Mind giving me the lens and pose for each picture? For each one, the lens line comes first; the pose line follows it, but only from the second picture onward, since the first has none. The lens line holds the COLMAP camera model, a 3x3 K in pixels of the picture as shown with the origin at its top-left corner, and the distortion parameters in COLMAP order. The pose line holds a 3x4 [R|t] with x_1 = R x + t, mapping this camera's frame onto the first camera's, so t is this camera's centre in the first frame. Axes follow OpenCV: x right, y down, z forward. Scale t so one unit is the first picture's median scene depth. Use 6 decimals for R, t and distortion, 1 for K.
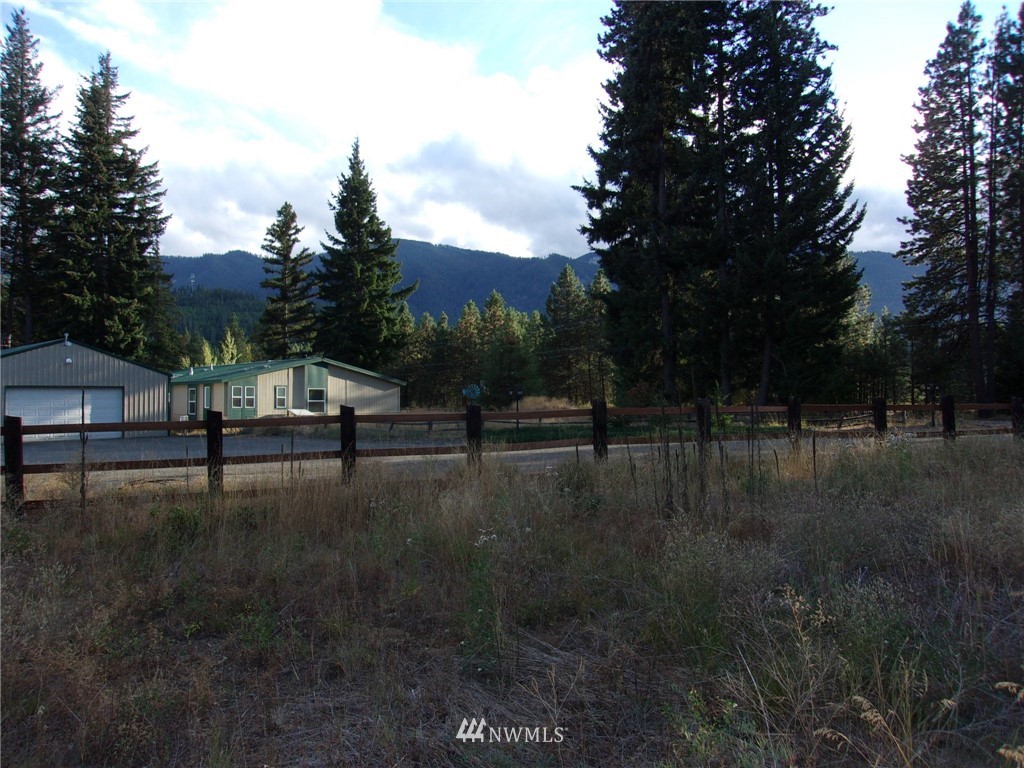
lens RADIAL K [[789.2, 0, 508.7], [0, 789.2, 389.0], [0, 0, 1]] dist [-0.020477, 0.043369]
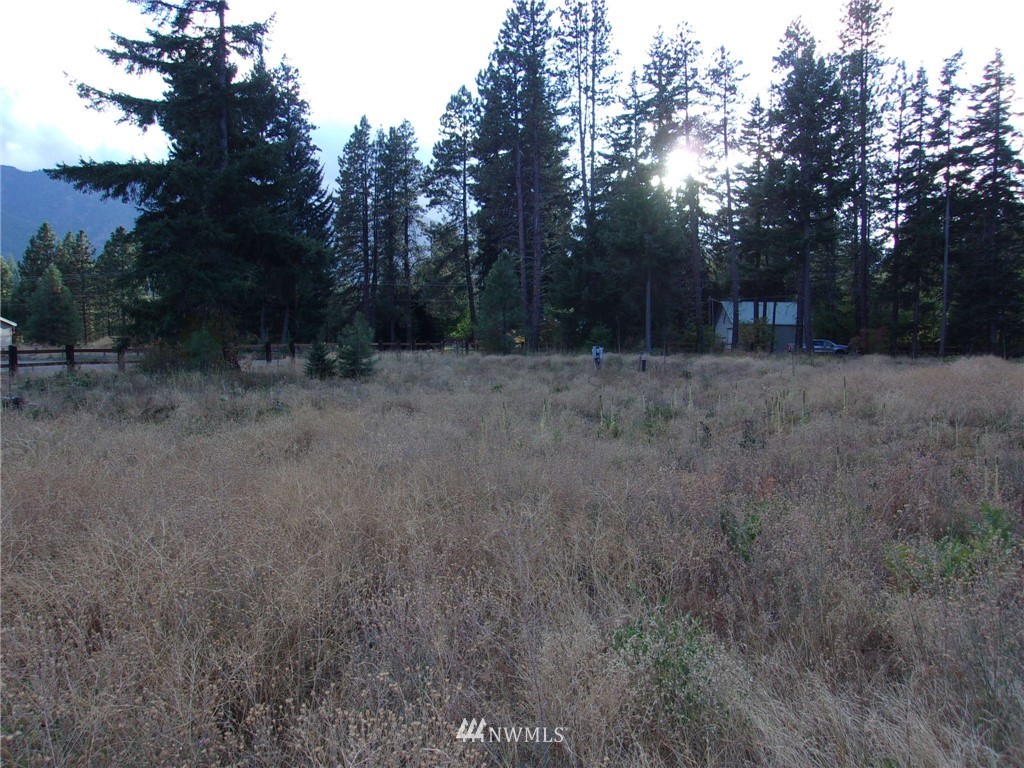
lens RADIAL K [[789.2, 0, 502.5], [0, 789.2, 382.2], [0, 0, 1]] dist [-0.020477, 0.043369]
pose [[0.696609, -0.026815, 0.716949, -0.467108], [-0.020040, 0.998184, 0.056806, -0.002175], [-0.717171, -0.053939, 0.694807, -0.460868]]
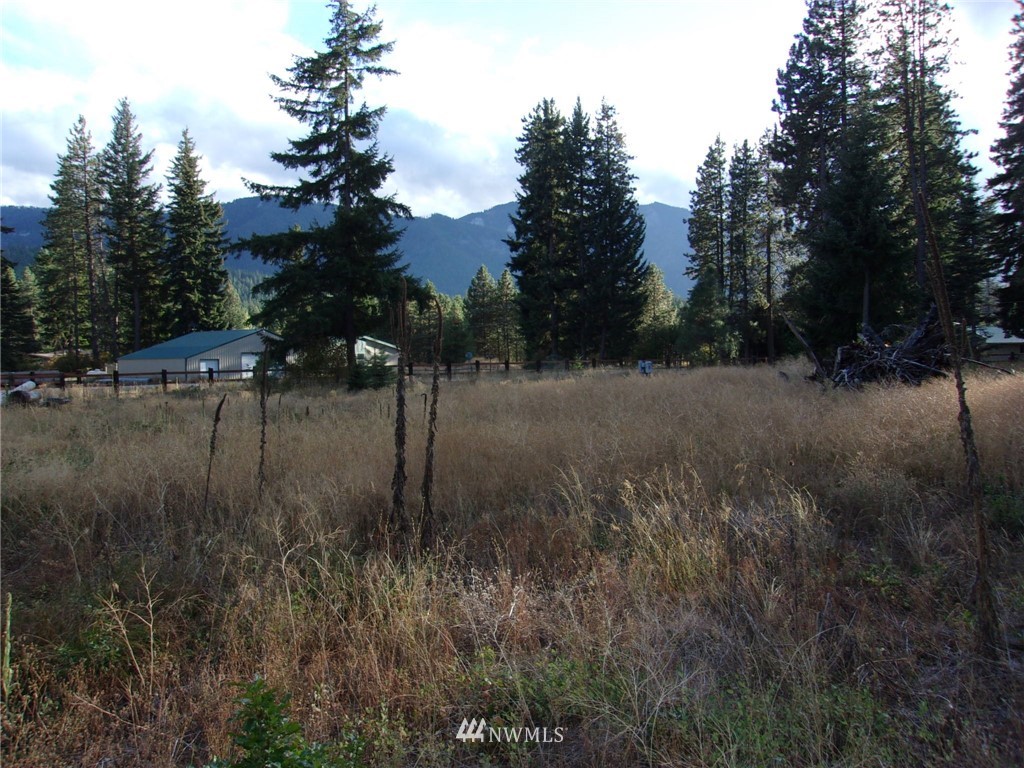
lens RADIAL K [[789.2, 0, 504.8], [0, 789.2, 390.9], [0, 0, 1]] dist [-0.020477, 0.043369]
pose [[0.989762, -0.008075, 0.142499, -0.145707], [0.000666, 0.998649, 0.051964, -0.005935], [-0.142726, -0.051337, 0.988430, -0.676404]]
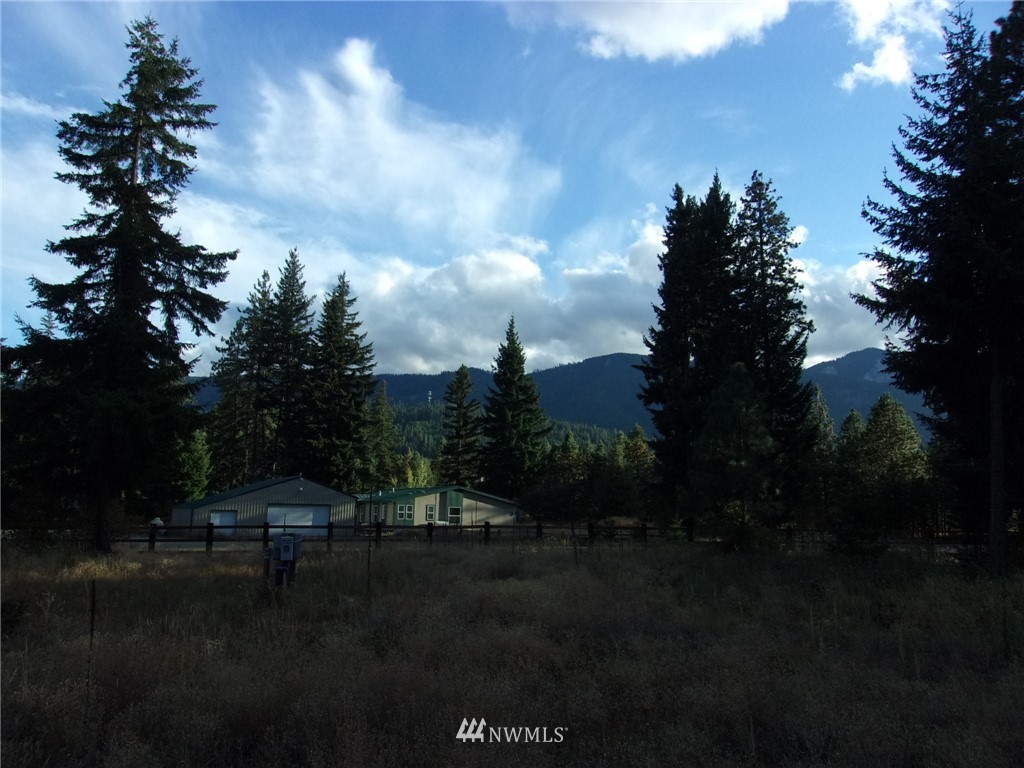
lens RADIAL K [[789.2, 0, 519.4], [0, 789.2, 403.0], [0, 0, 1]] dist [-0.020477, 0.043369]
pose [[0.964534, -0.012929, -0.263641, 0.217678], [-0.019900, 0.992395, -0.121474, -0.014087], [0.263206, 0.122412, 0.956942, -0.332035]]
